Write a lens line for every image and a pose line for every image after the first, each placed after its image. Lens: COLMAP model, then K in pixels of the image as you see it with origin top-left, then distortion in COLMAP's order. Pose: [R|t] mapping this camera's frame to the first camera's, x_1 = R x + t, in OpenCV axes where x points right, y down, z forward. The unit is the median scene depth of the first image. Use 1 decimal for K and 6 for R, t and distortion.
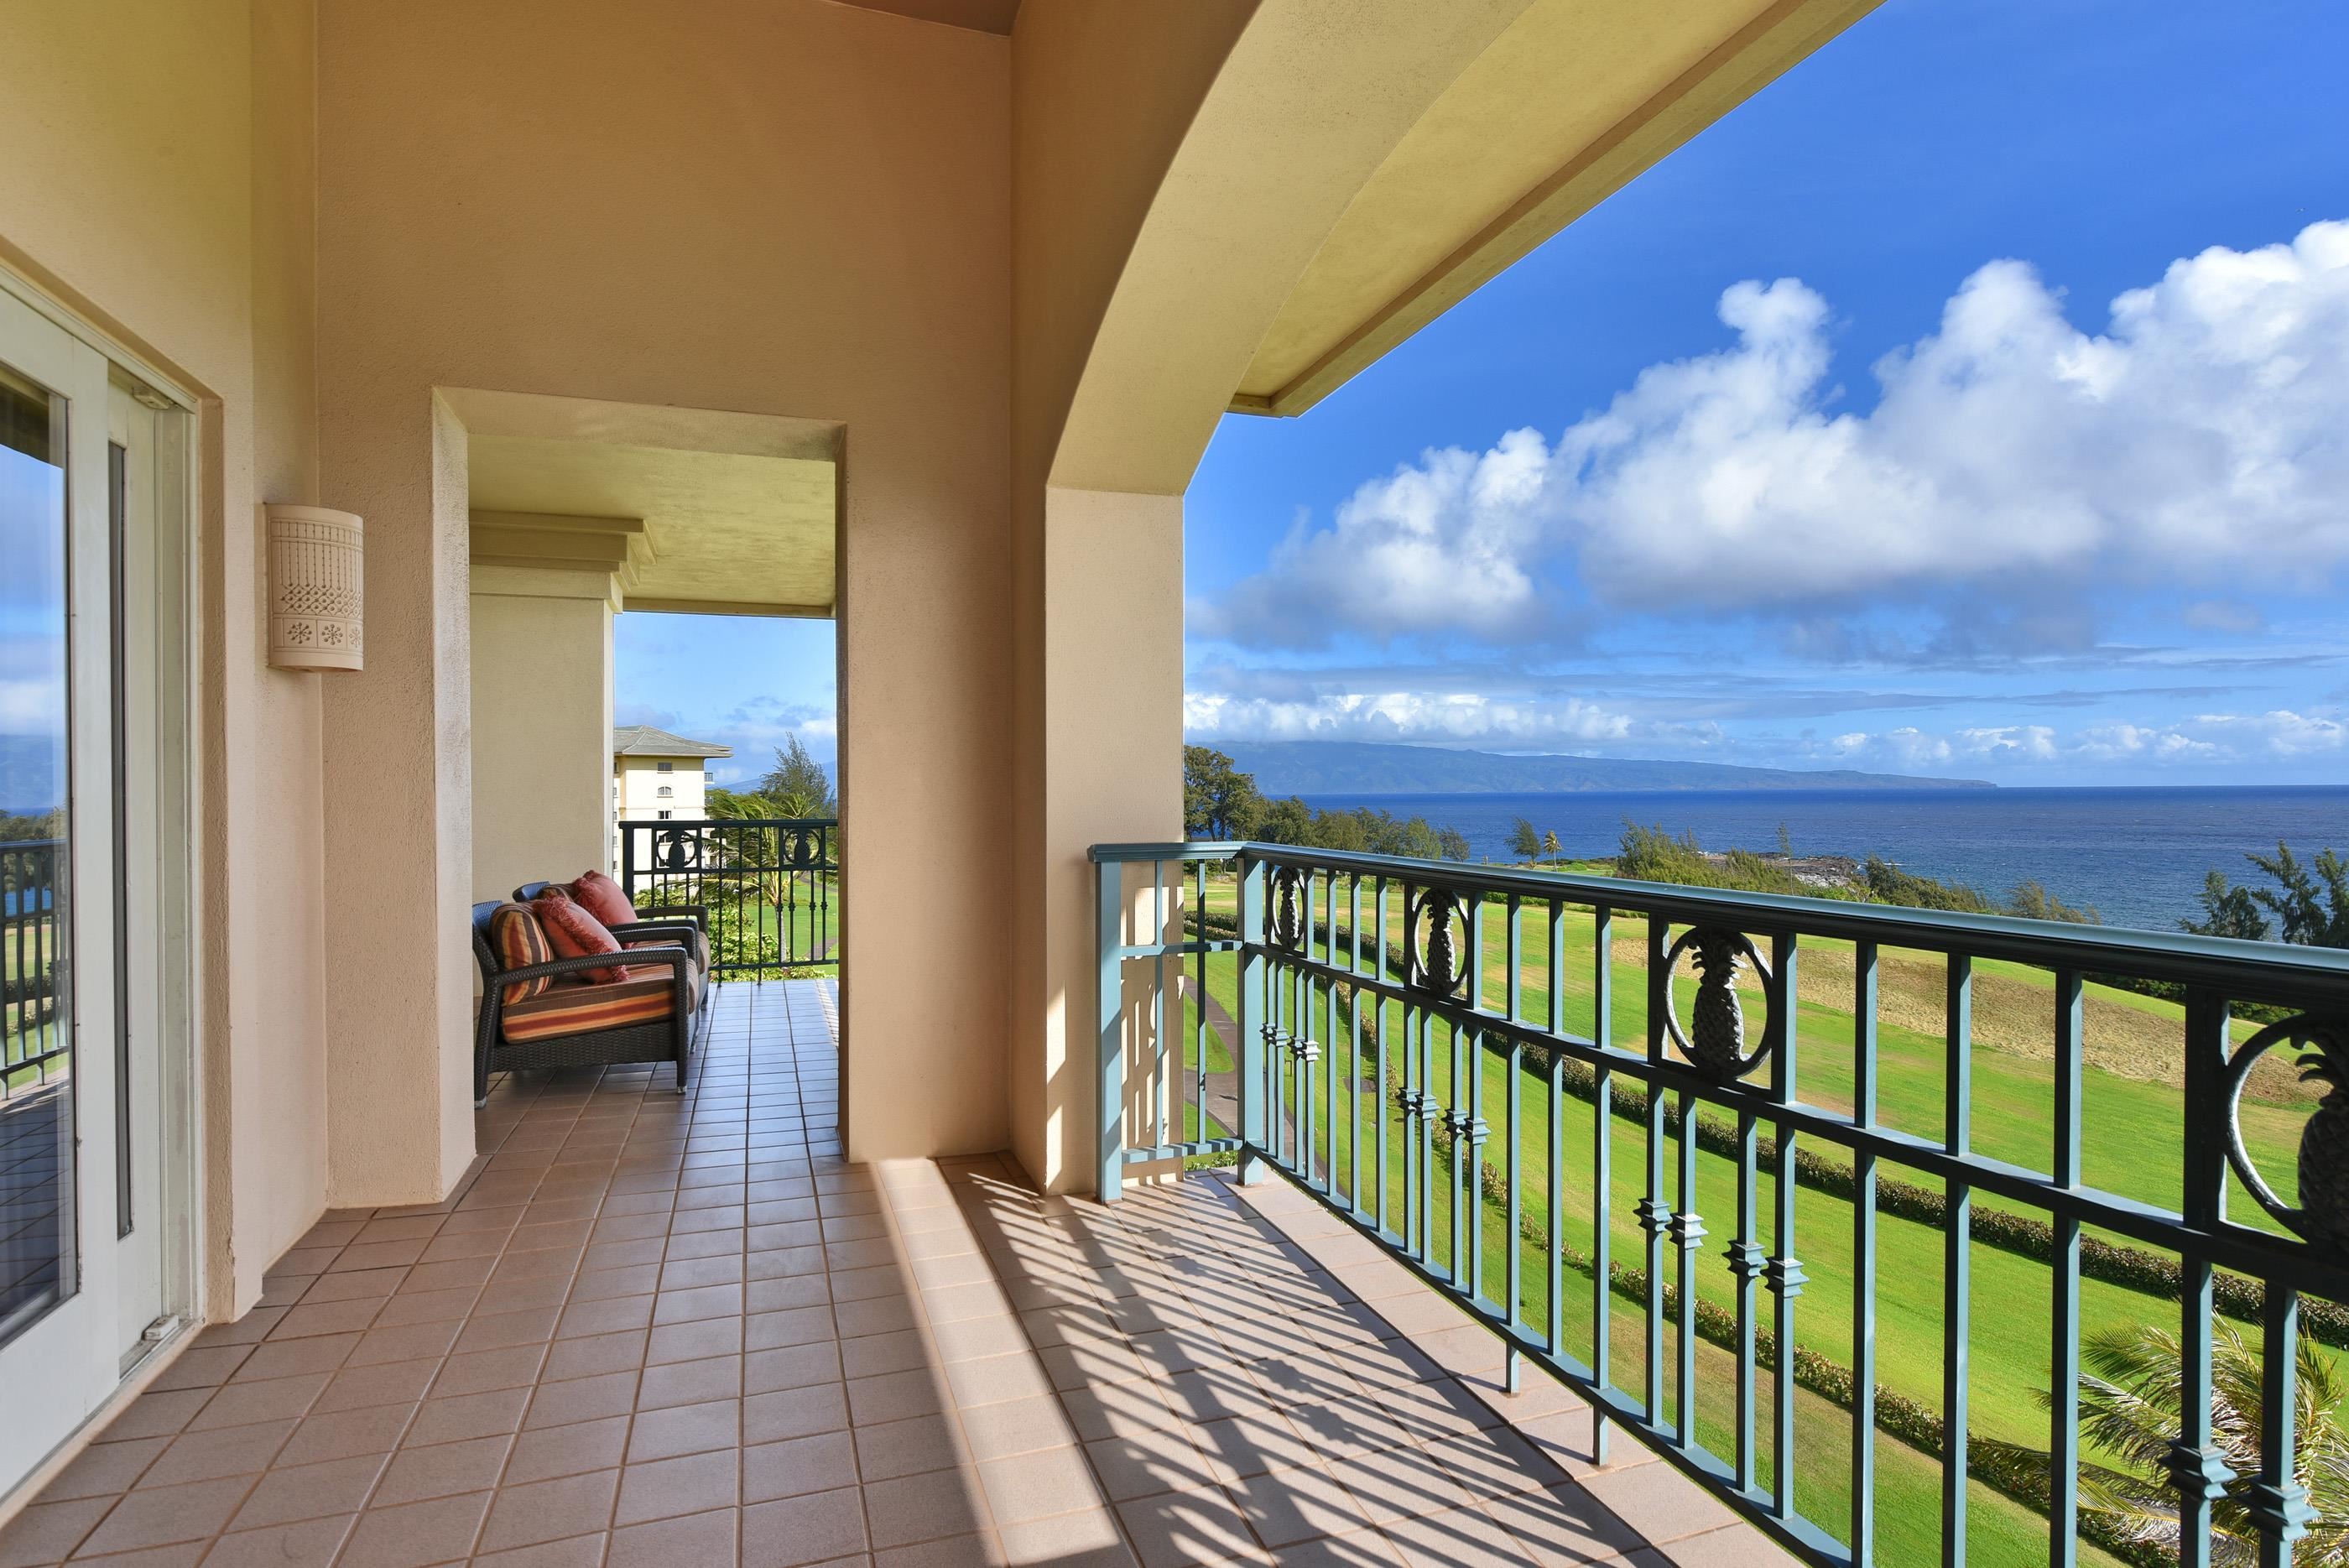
lens RADIAL K [[1265.1, 0, 1181.4], [0, 1265.1, 795.5], [0, 0, 1]] dist [0.001777, 0.000414]
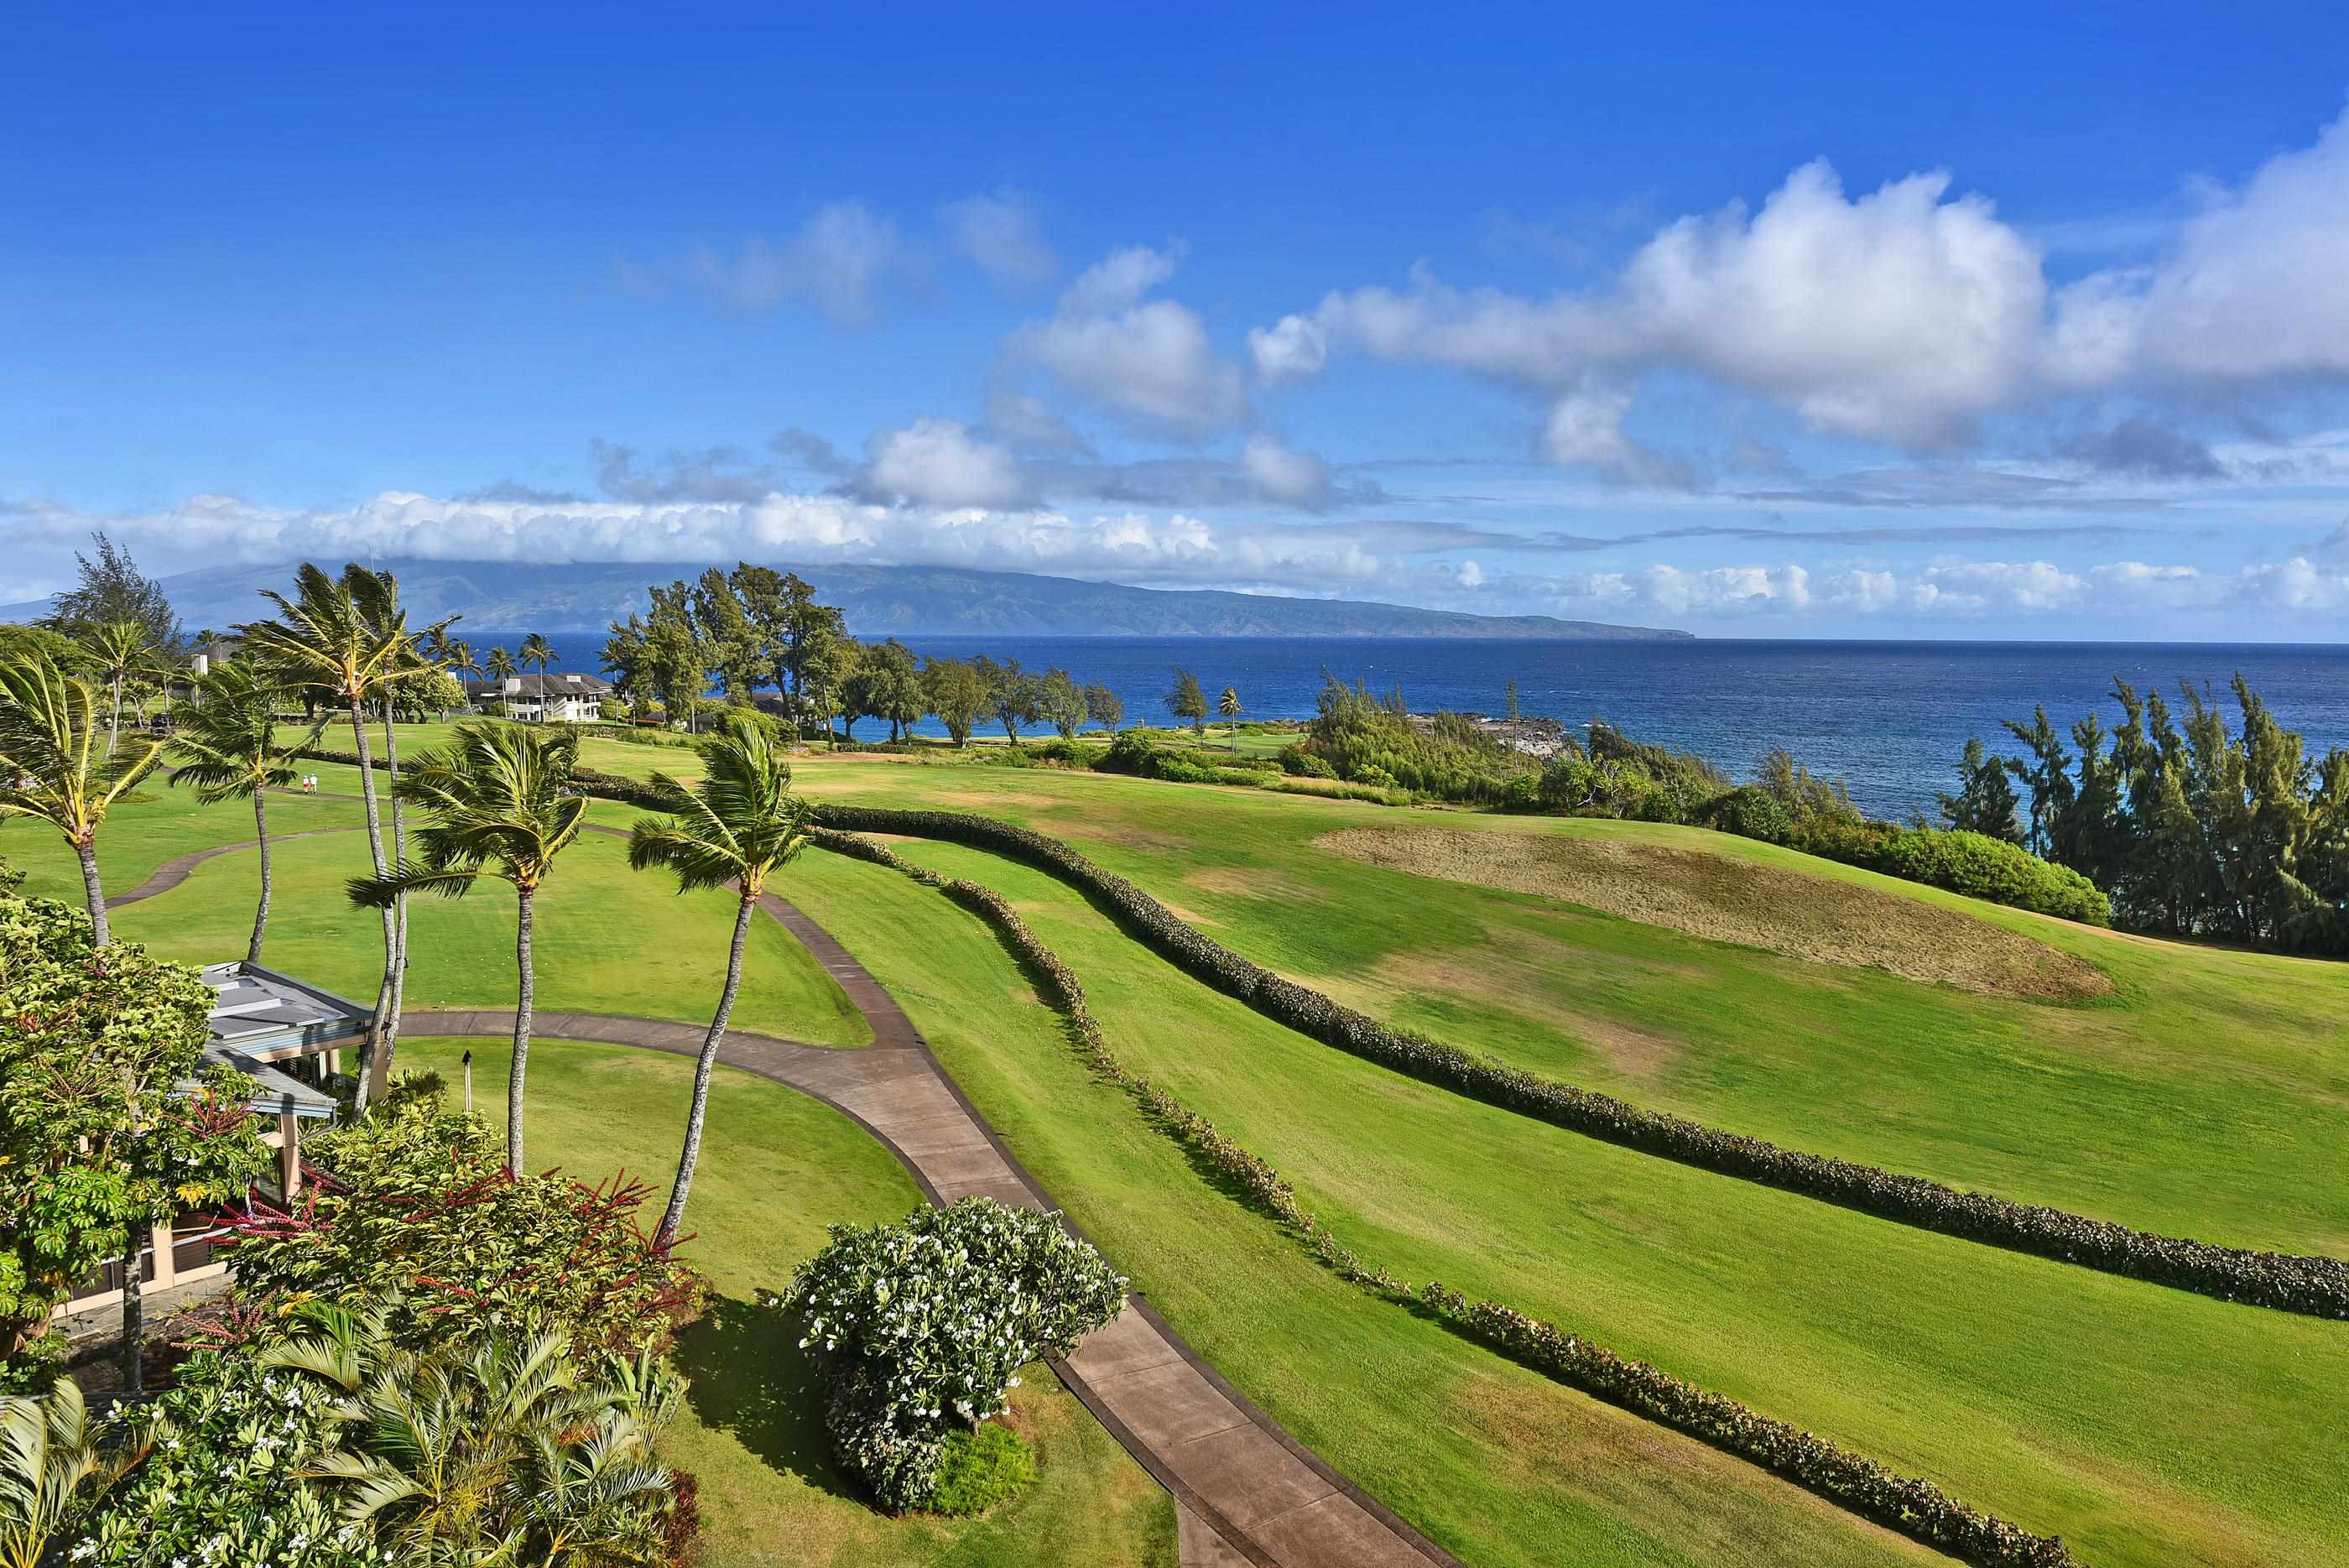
lens RADIAL K [[1548.1, 0, 1181.1], [0, 1548.1, 790.5], [0, 0, 1]] dist [-0.005150, -0.000731]
pose [[0.953285, -0.016464, 0.301623, -0.042636], [-0.013621, 0.995155, 0.097370, -0.002277], [-0.301764, -0.096930, 0.948442, 0.138652]]
